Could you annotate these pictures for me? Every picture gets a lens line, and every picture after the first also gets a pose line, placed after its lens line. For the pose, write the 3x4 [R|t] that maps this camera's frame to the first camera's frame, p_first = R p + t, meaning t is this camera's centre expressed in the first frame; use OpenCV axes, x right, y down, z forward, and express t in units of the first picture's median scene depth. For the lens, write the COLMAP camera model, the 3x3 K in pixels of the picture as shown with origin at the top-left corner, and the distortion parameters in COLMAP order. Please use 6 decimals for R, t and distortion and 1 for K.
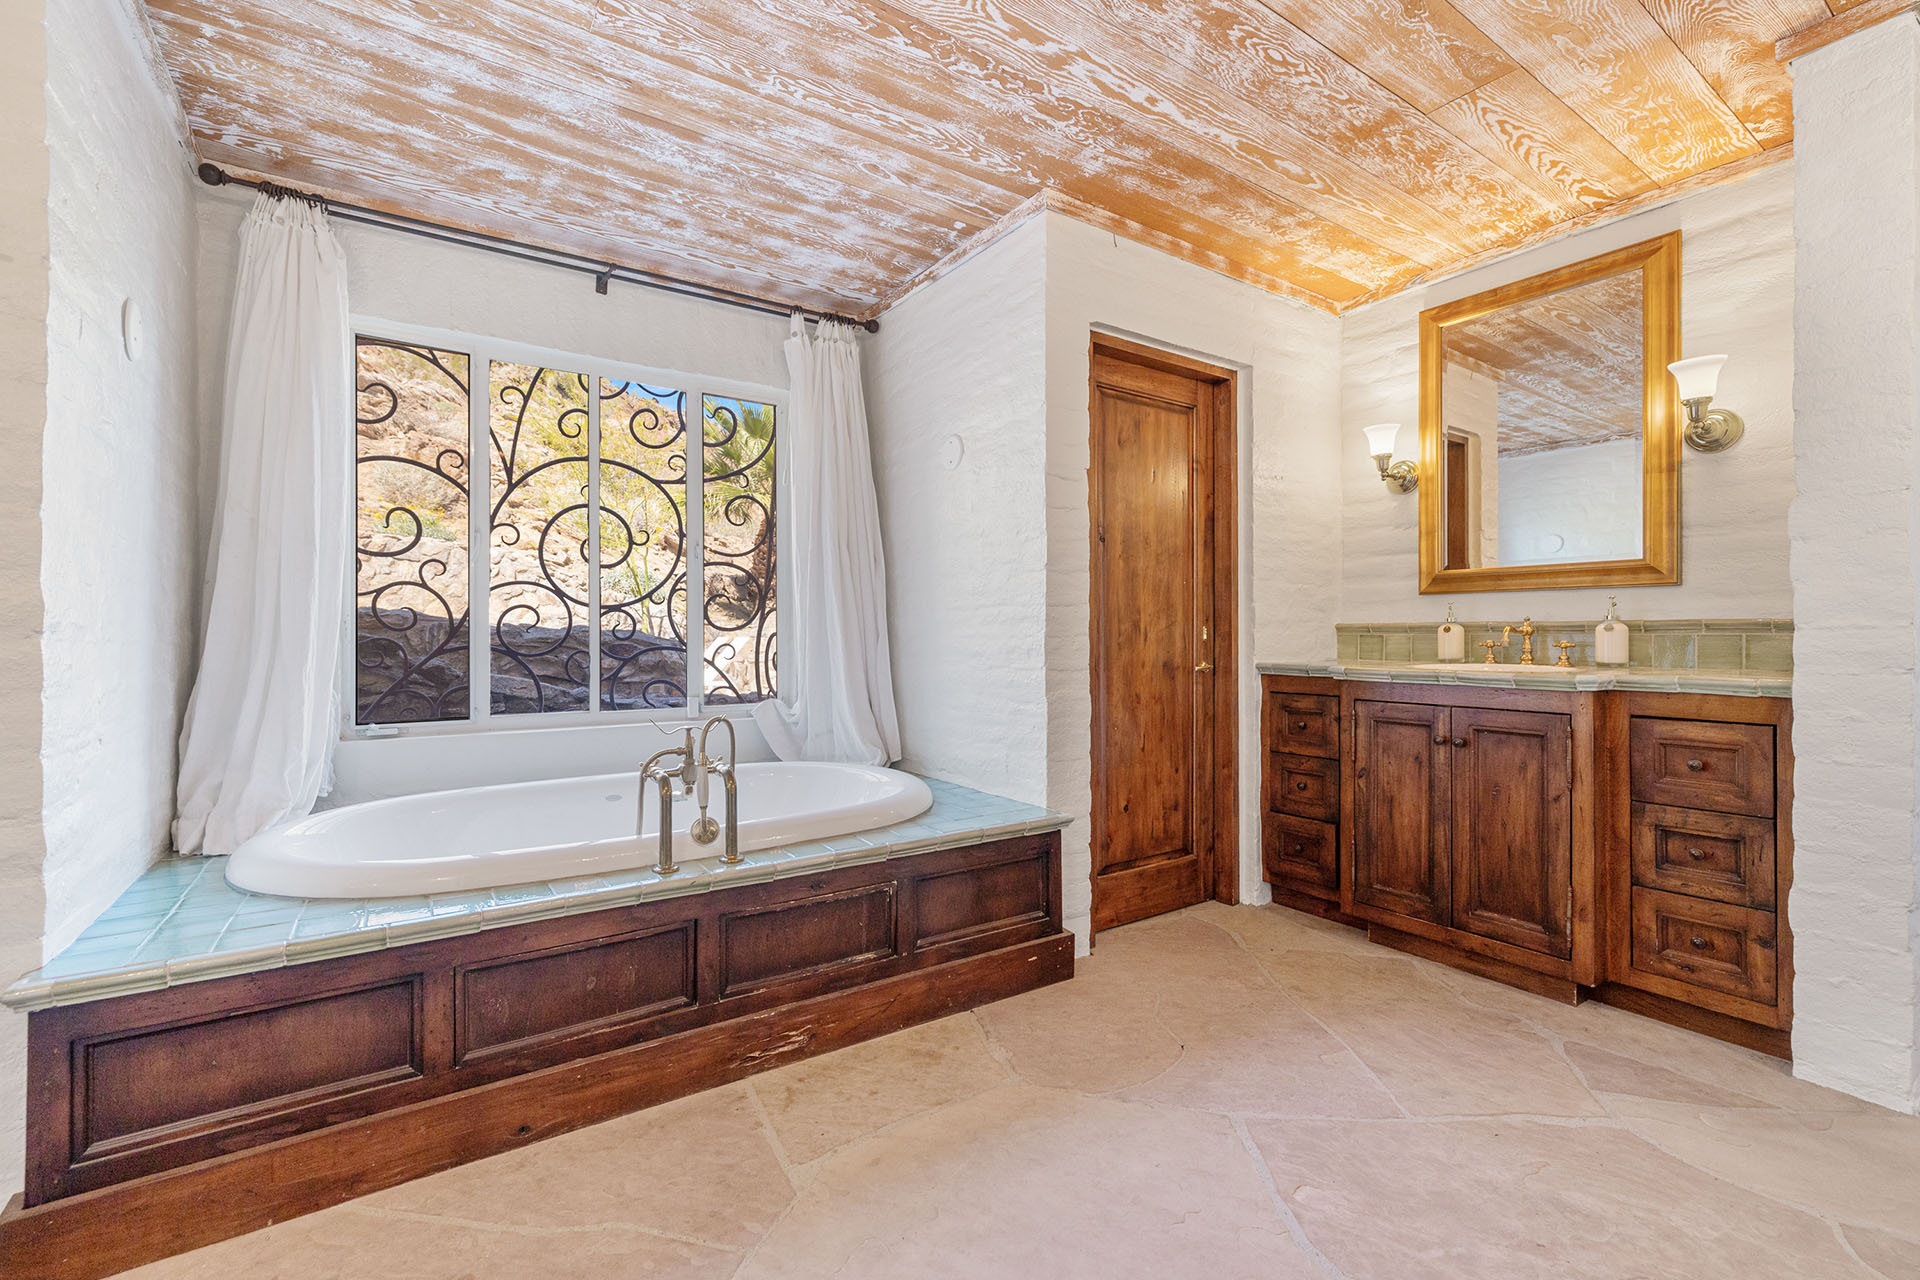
lens RADIAL K [[825.0, 0, 950.6], [0, 825.0, 634.3], [0, 0, 1]] dist [0.000709, 0.000369]
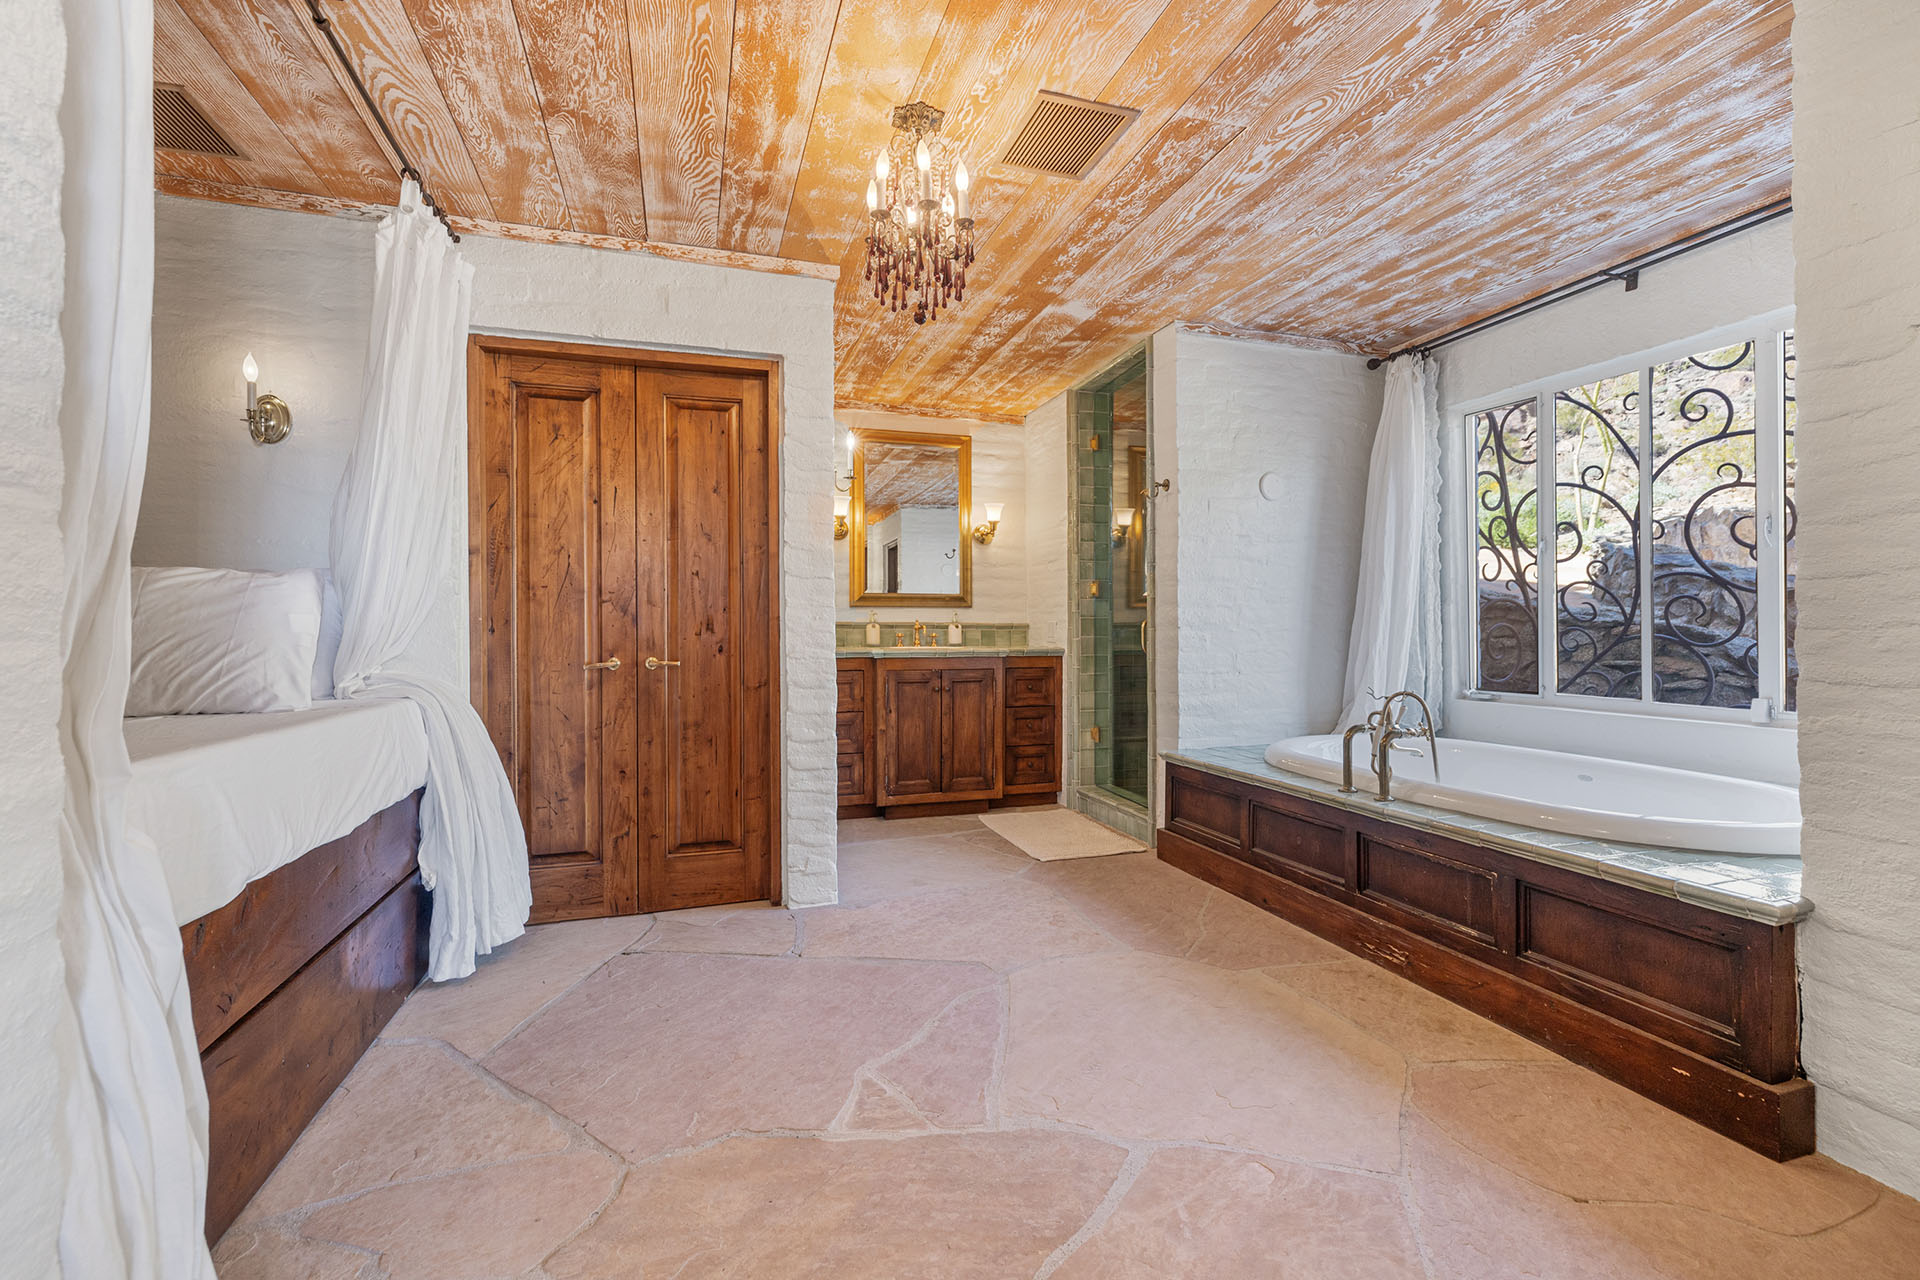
lens RADIAL K [[825.0, 0, 956.7], [0, 825.0, 630.9], [0, 0, 1]] dist [0.000709, 0.000369]
pose [[-0.273871, 0.004132, -0.961758, 1.088670], [0.006061, 0.999978, 0.002571, -0.000352], [0.961747, -0.005125, -0.273890, 0.658465]]
